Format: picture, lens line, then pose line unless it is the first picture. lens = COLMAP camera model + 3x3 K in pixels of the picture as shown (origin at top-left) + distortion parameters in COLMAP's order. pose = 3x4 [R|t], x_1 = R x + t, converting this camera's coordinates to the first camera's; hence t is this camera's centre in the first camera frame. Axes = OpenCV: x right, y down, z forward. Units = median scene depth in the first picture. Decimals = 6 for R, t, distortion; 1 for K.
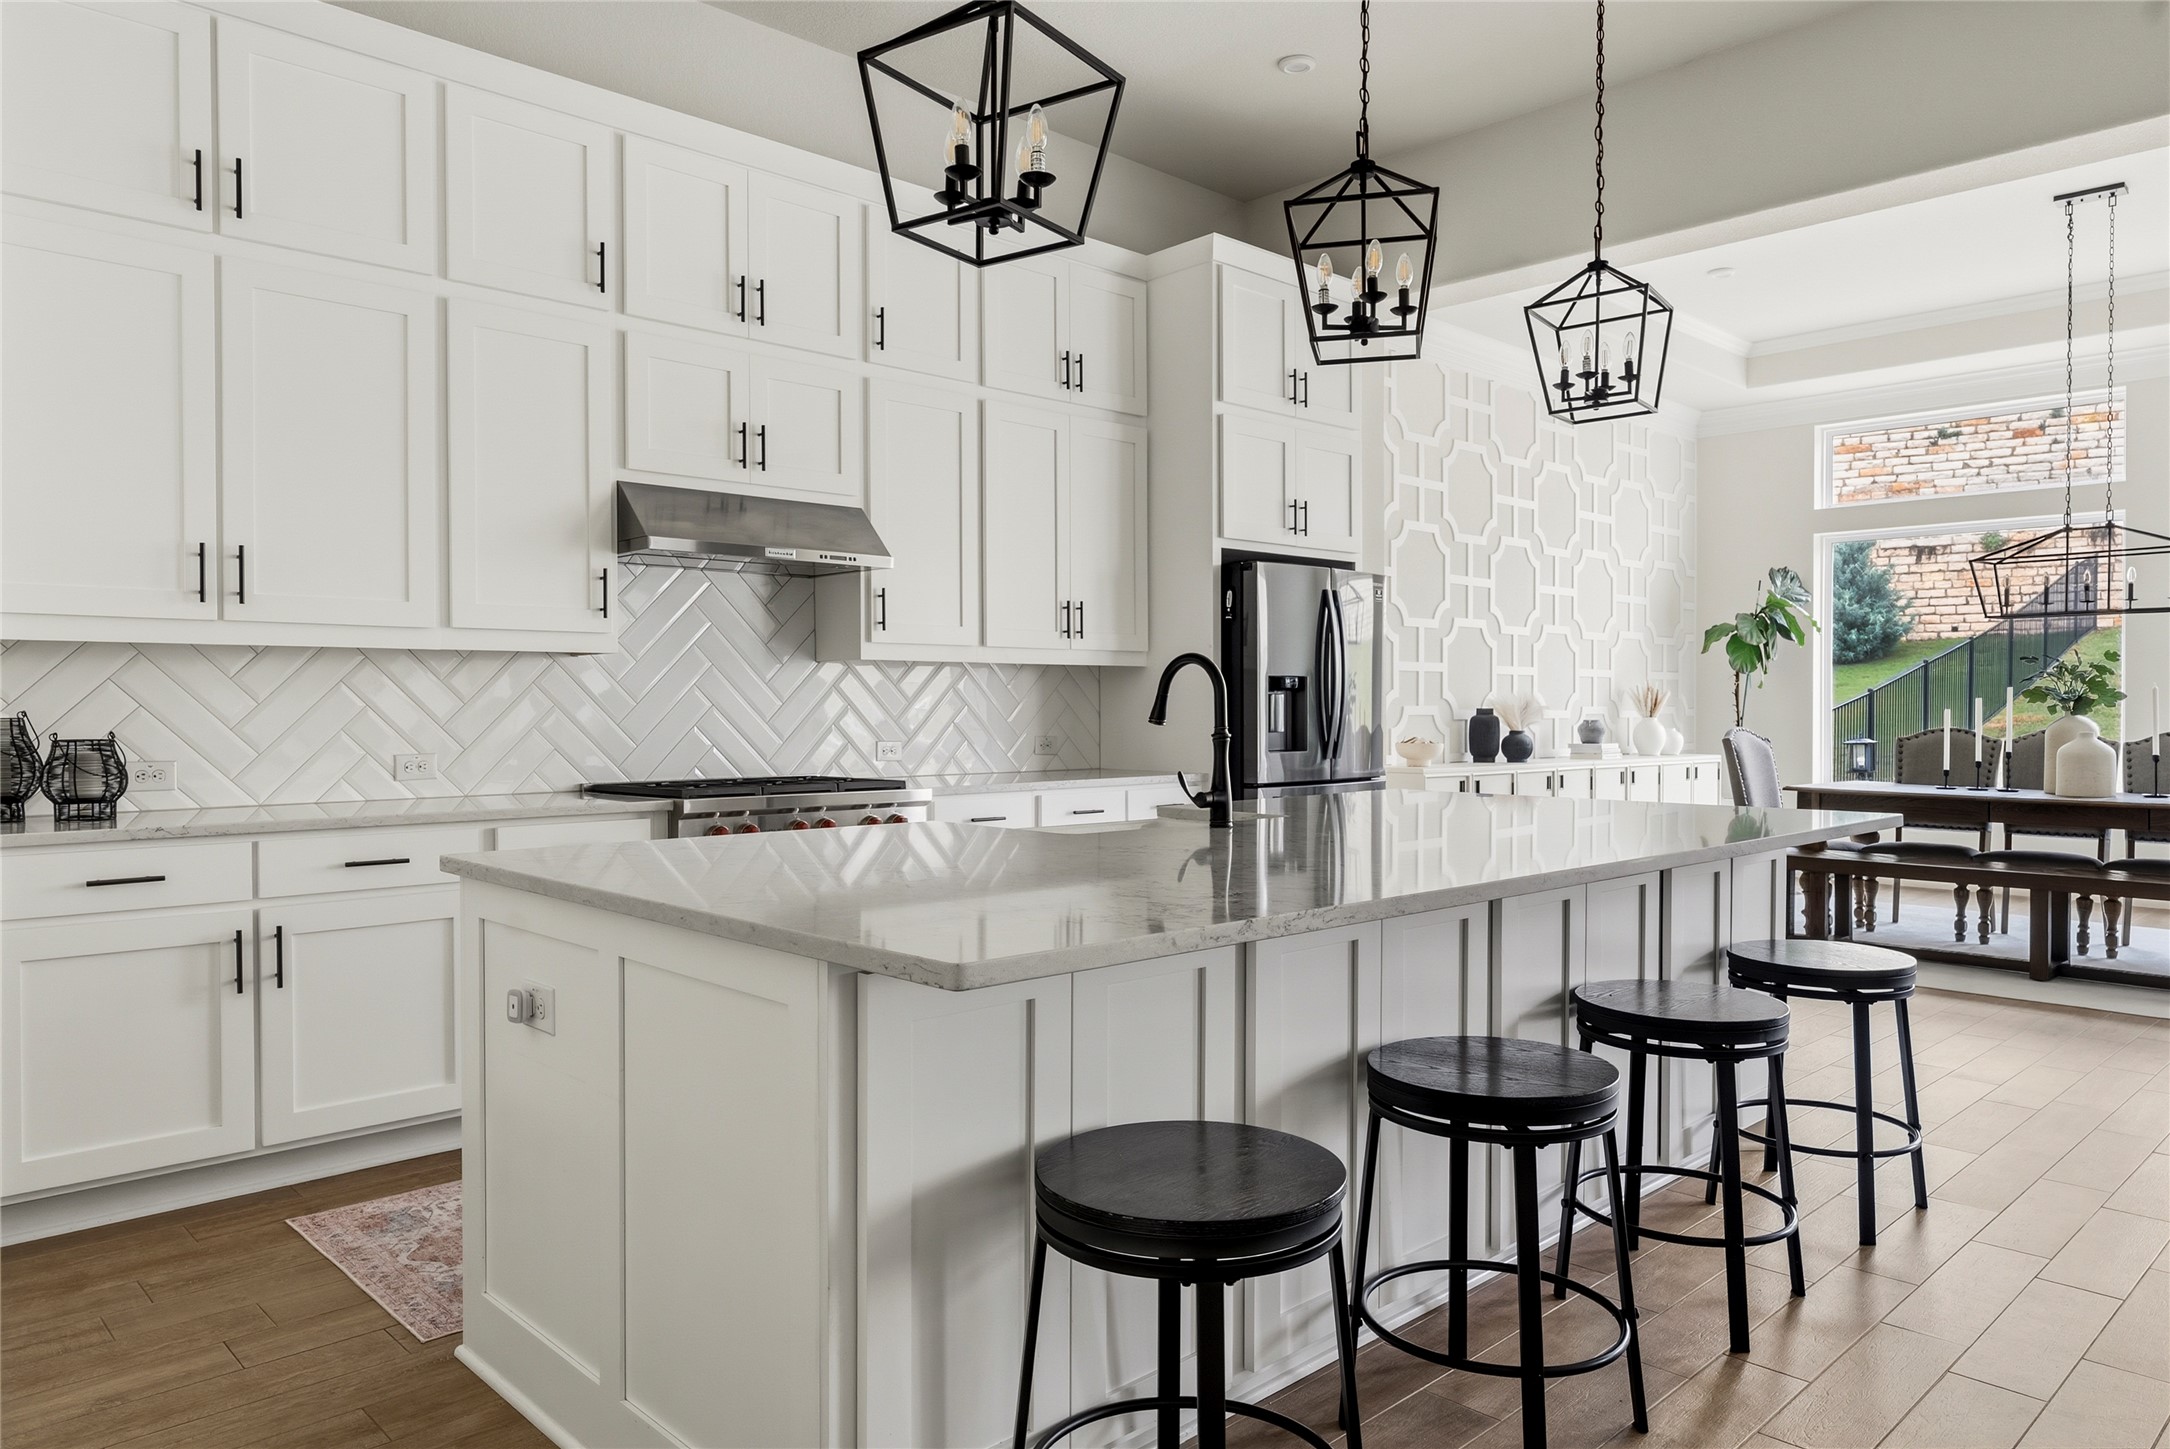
lens RADIAL K [[1426.5, 0, 1085.0], [0, 1426.5, 724.5], [0, 0, 1]] dist [0.000130, -0.001559]
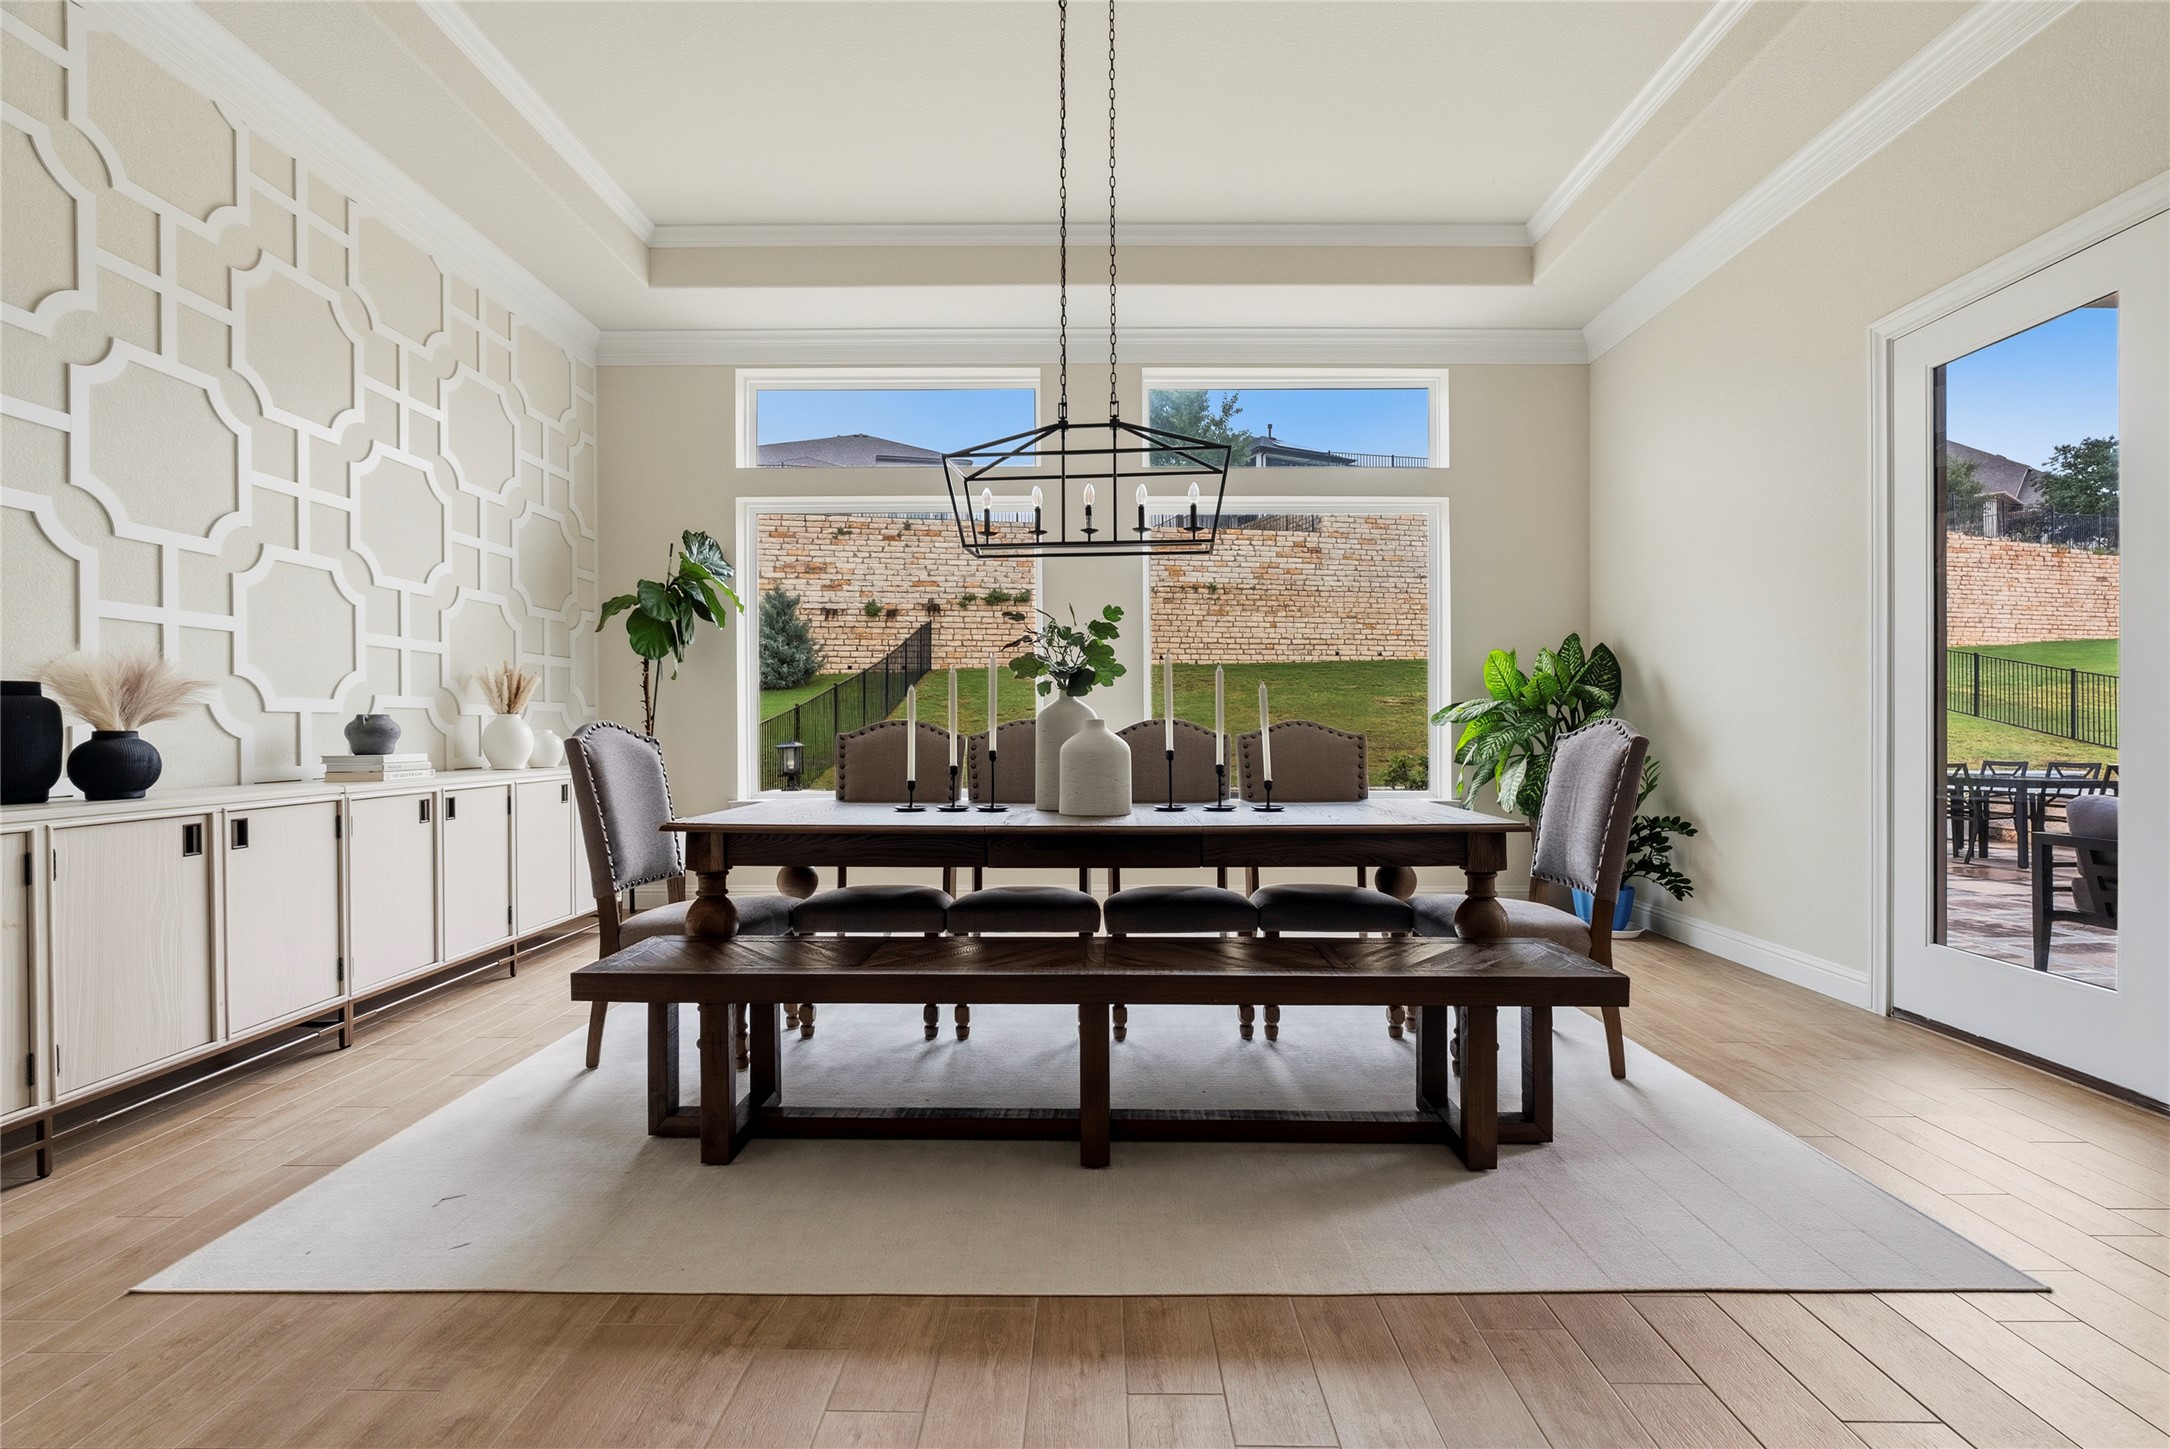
lens RADIAL K [[957.0, 0, 1089.0], [0, 957.0, 726.7], [0, 0, 1]] dist [-0.003225, -0.000198]
pose [[0.696232, -0.005036, 0.717799, 0.483737], [0.014607, 0.999868, -0.007153, 0.015914], [-0.717668, 0.015465, 0.696213, 0.889451]]
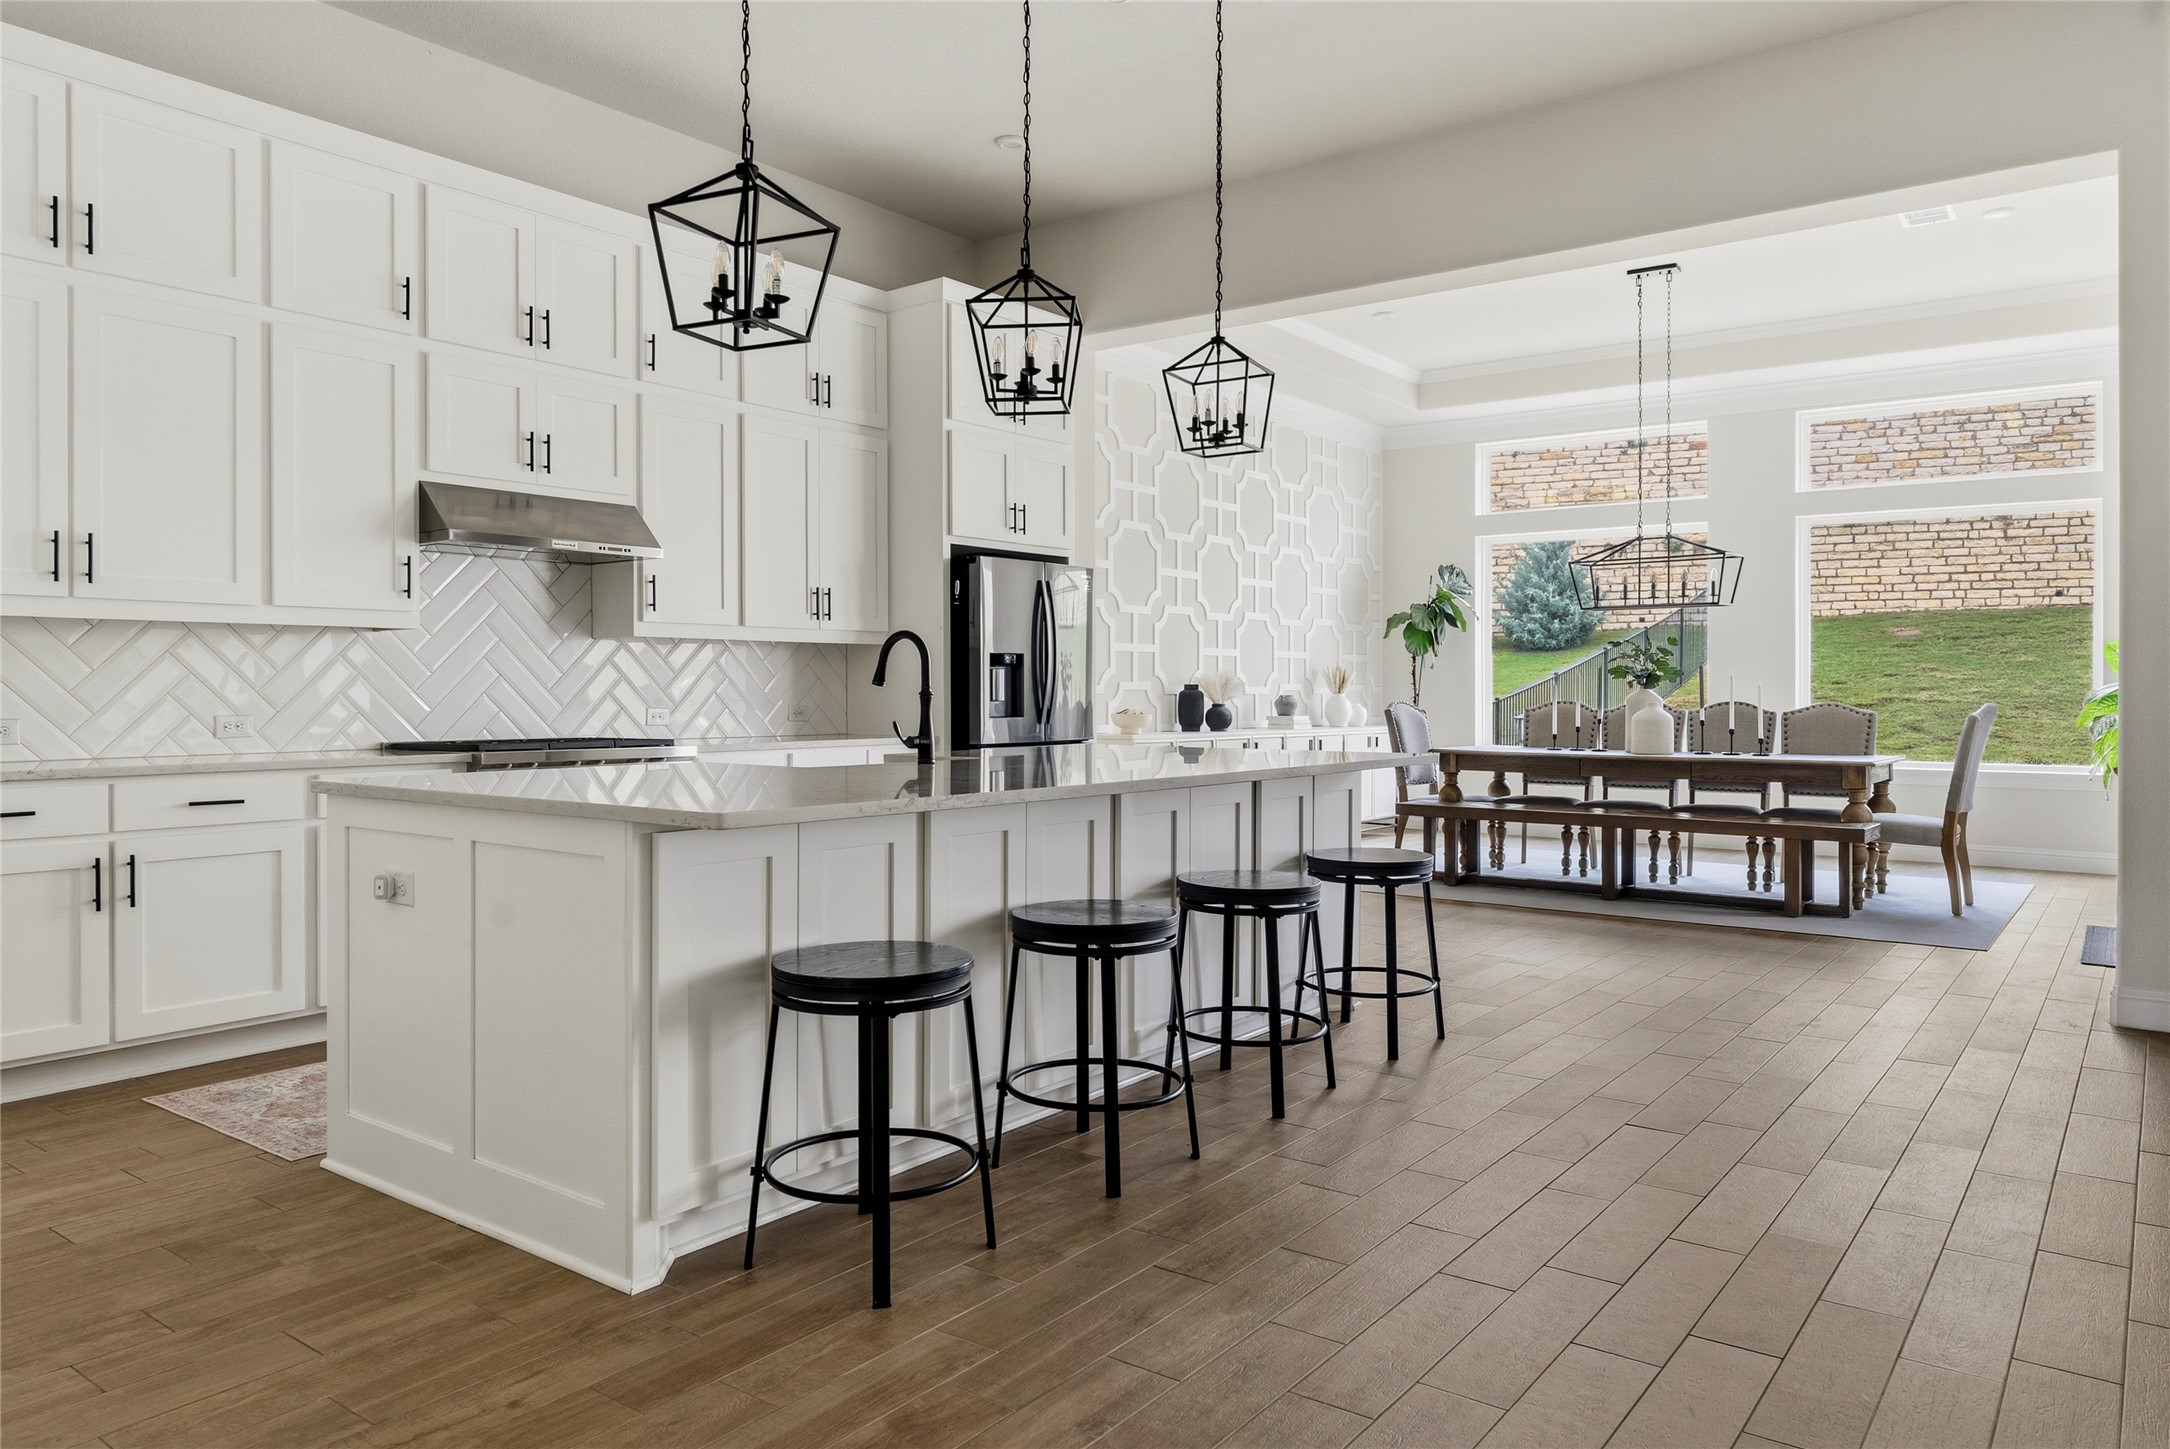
lens RADIAL K [[1439.5, 0, 1082.5], [0, 1439.5, 691.4], [0, 0, 1]] dist [-0.000328, -0.000097]
pose [[0.987523, 0.000436, 0.157473, 0.018479], [0.001633, 0.999914, -0.013009, 0.014767], [-0.157465, 0.013104, 0.987438, -0.208219]]
